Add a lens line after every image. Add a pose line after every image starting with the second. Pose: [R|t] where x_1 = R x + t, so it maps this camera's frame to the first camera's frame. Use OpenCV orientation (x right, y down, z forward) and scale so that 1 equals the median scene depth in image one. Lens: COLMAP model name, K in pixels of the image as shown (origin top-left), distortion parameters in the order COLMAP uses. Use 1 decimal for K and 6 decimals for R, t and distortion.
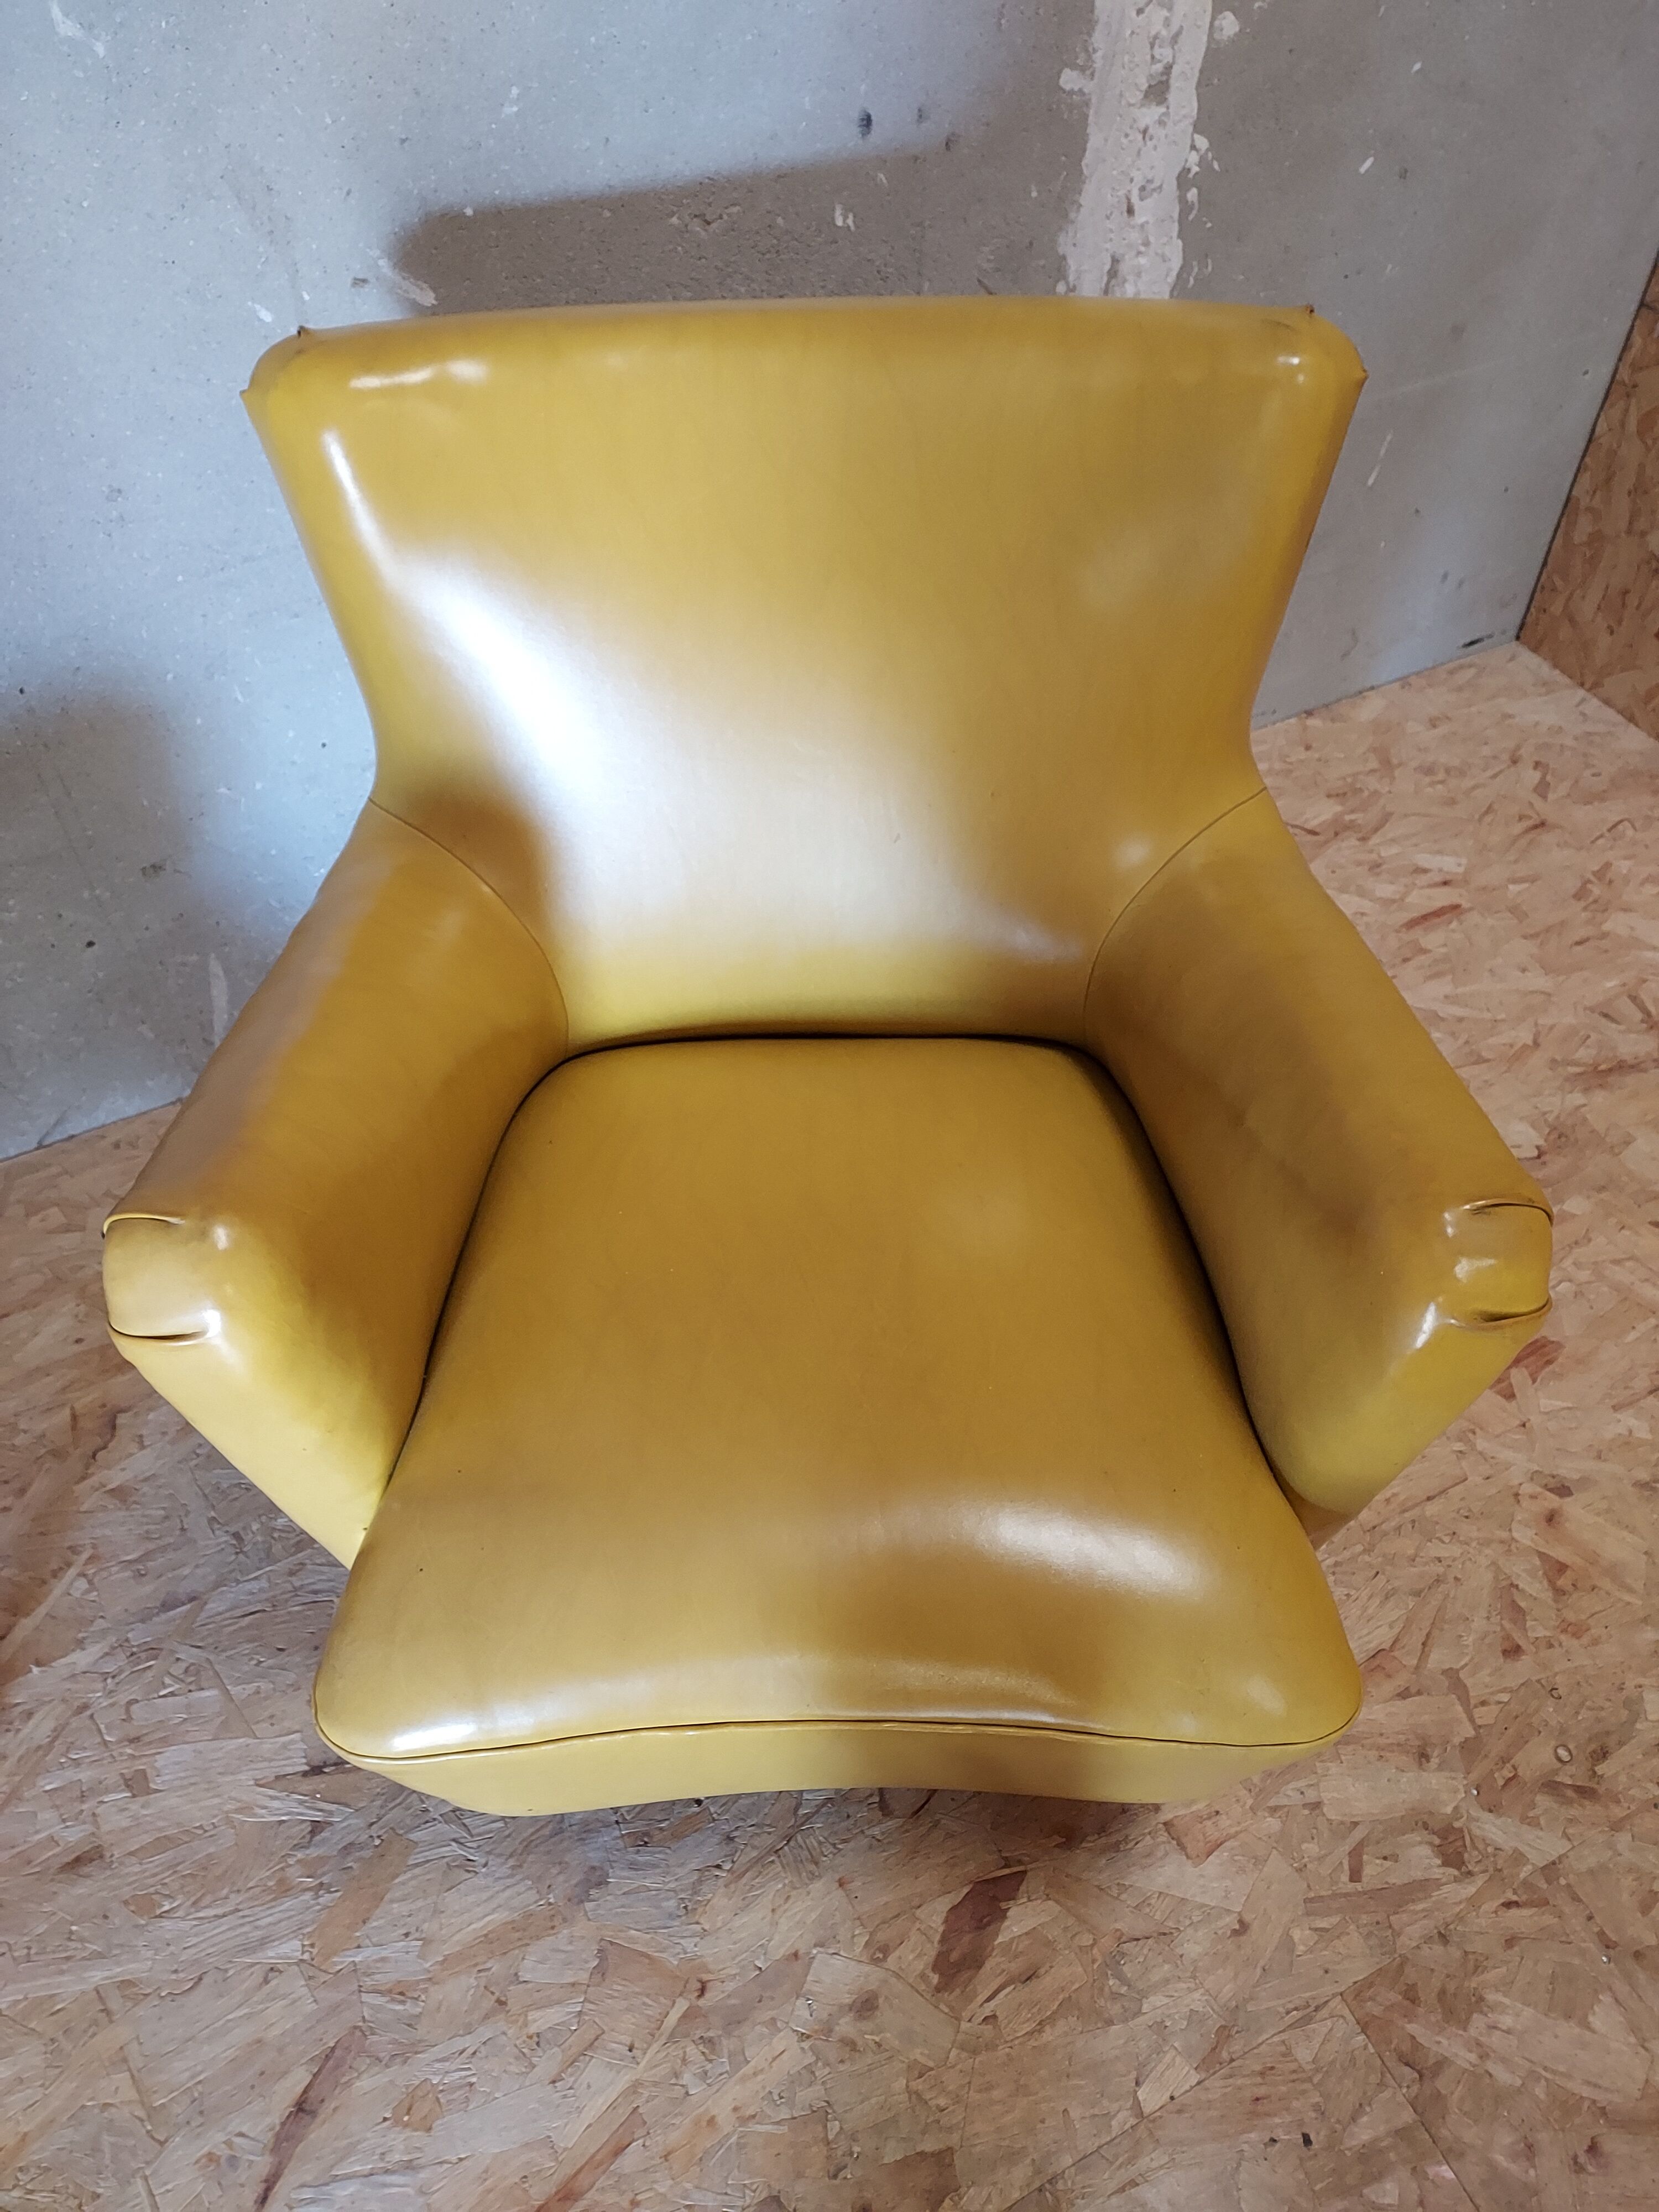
lens RADIAL K [[1599.8, 0, 828.9], [0, 1599.8, 1114.0], [0, 0, 1]] dist [0.026685, 0.010349]
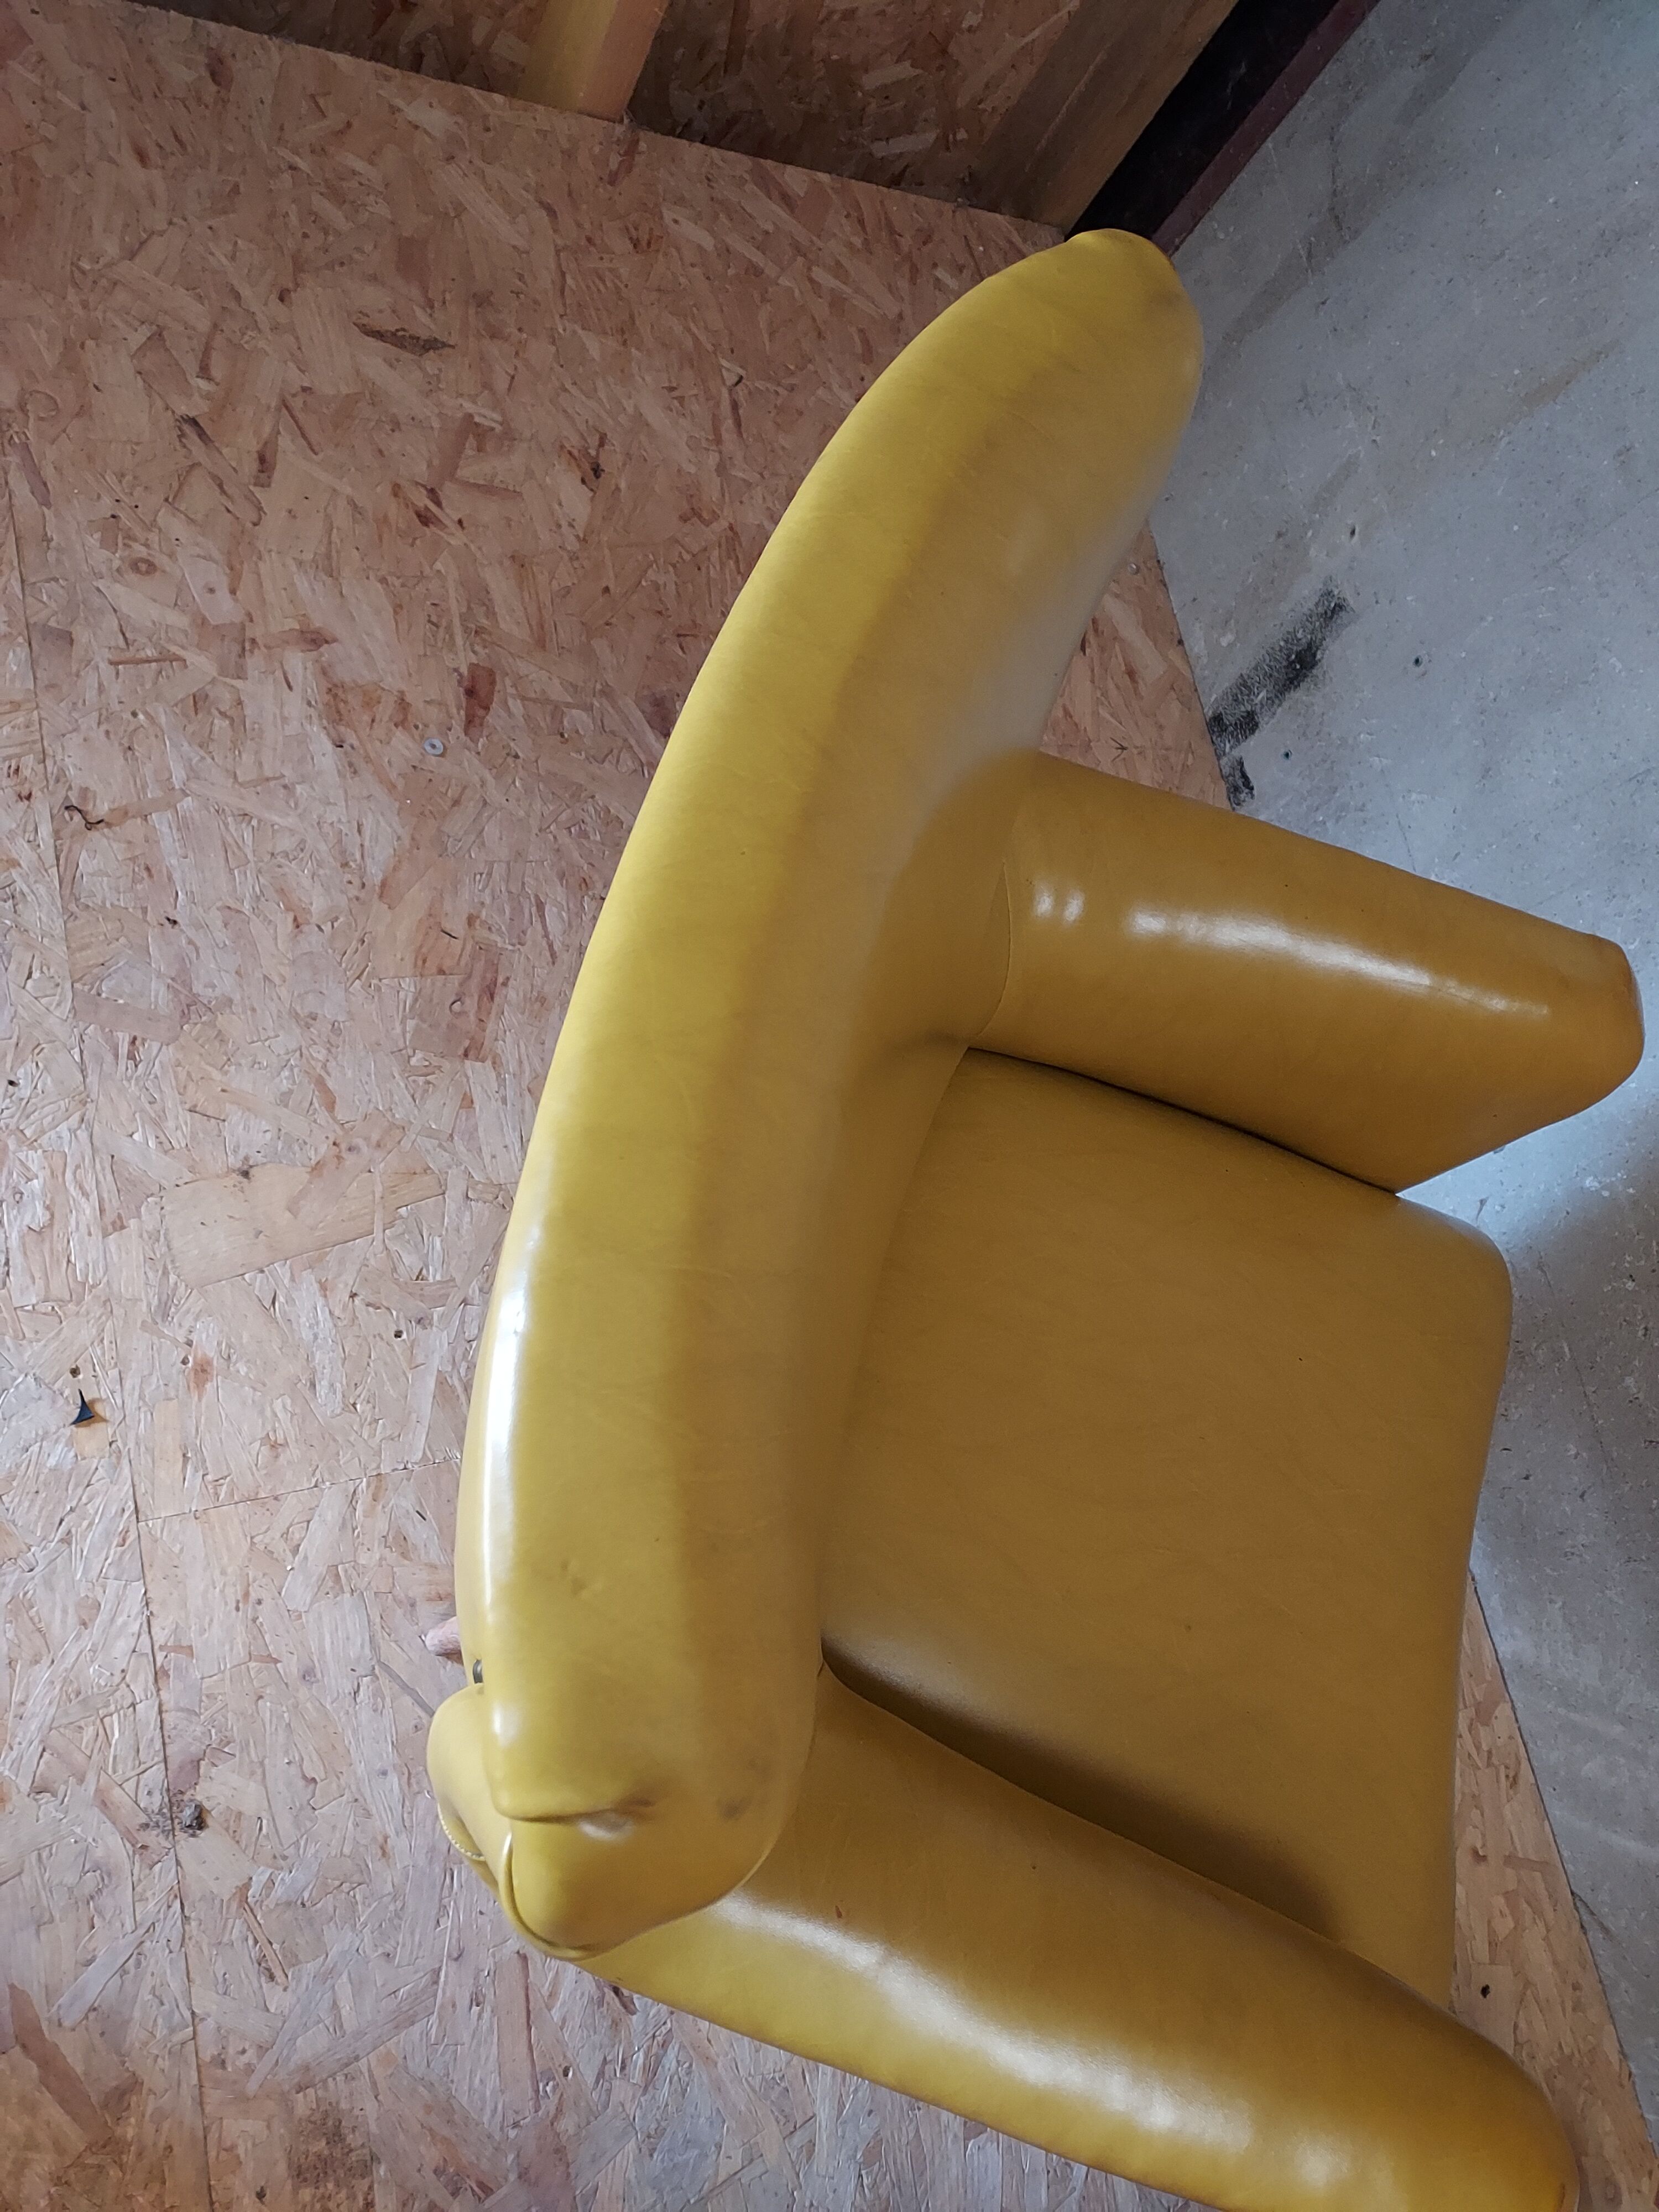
lens RADIAL K [[1599.8, 0, 837.9], [0, 1599.8, 1116.6], [0, 0, 1]] dist [0.026685, 0.010349]
pose [[-0.200039, 0.886730, -0.416767, -0.561764], [-0.952677, -0.076659, 0.294160, 0.255289], [0.228891, 0.455888, 0.860102, -0.170720]]
